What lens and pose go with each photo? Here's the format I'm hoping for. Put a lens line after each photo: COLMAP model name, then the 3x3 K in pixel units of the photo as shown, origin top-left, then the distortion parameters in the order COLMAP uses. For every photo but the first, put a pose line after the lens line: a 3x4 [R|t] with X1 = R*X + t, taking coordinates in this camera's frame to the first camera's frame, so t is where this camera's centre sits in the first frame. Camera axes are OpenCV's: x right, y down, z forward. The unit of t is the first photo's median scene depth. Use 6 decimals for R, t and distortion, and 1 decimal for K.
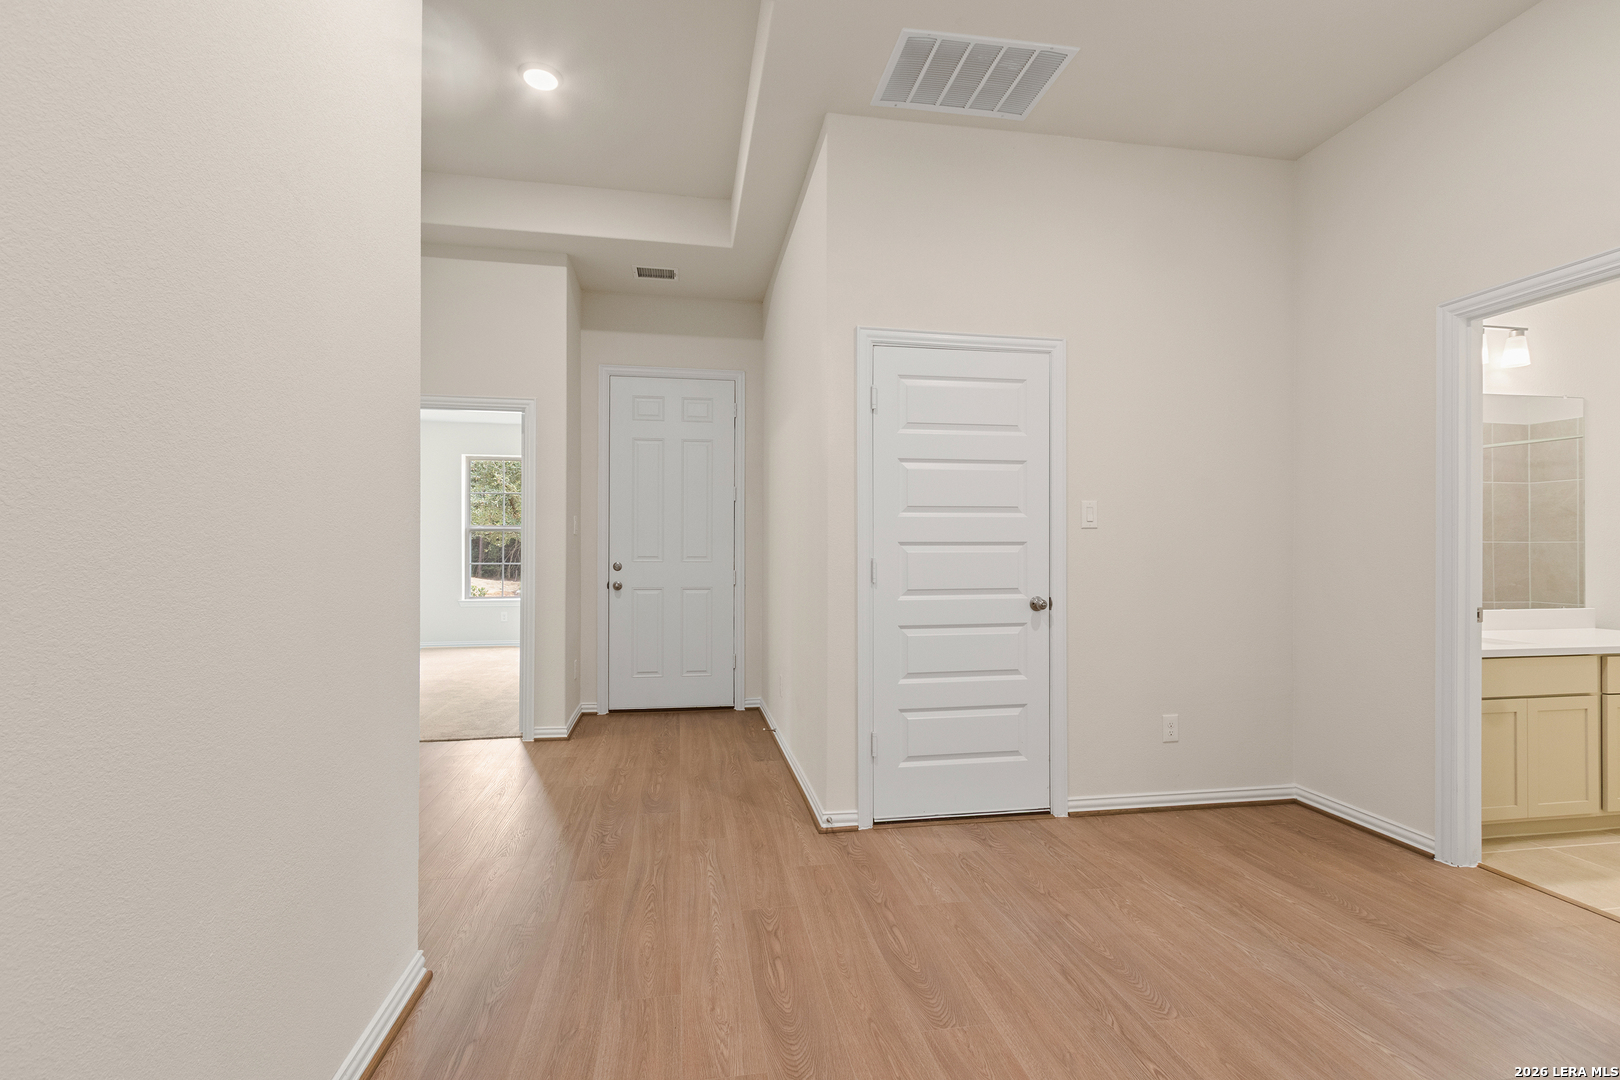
lens RADIAL K [[739.6, 0, 802.8], [0, 739.6, 543.0], [0, 0, 1]] dist [0.001511, 0.000092]
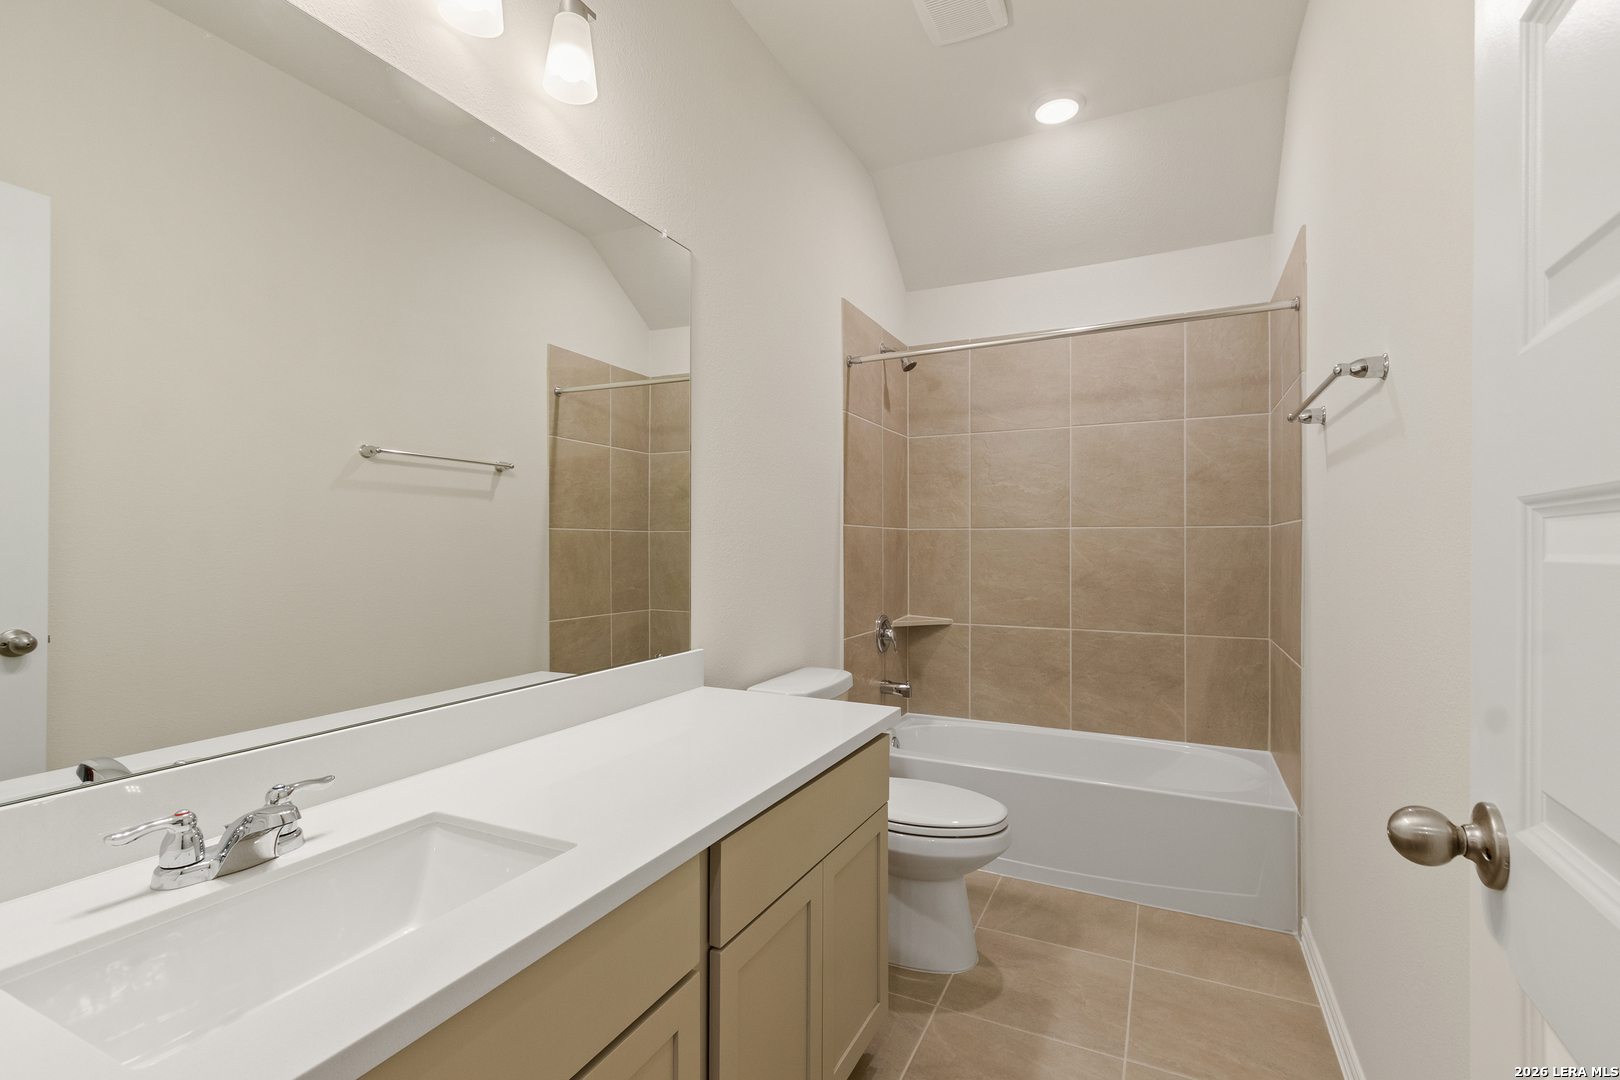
lens RADIAL K [[739.6, 0, 802.8], [0, 739.6, 543.0], [0, 0, 1]] dist [0.001511, 0.000092]
pose [[0.587383, 0.003417, 0.809302, 0.467392], [-0.012642, 0.999908, 0.004954, 0.004901], [-0.809210, -0.013141, 0.587372, 0.433156]]
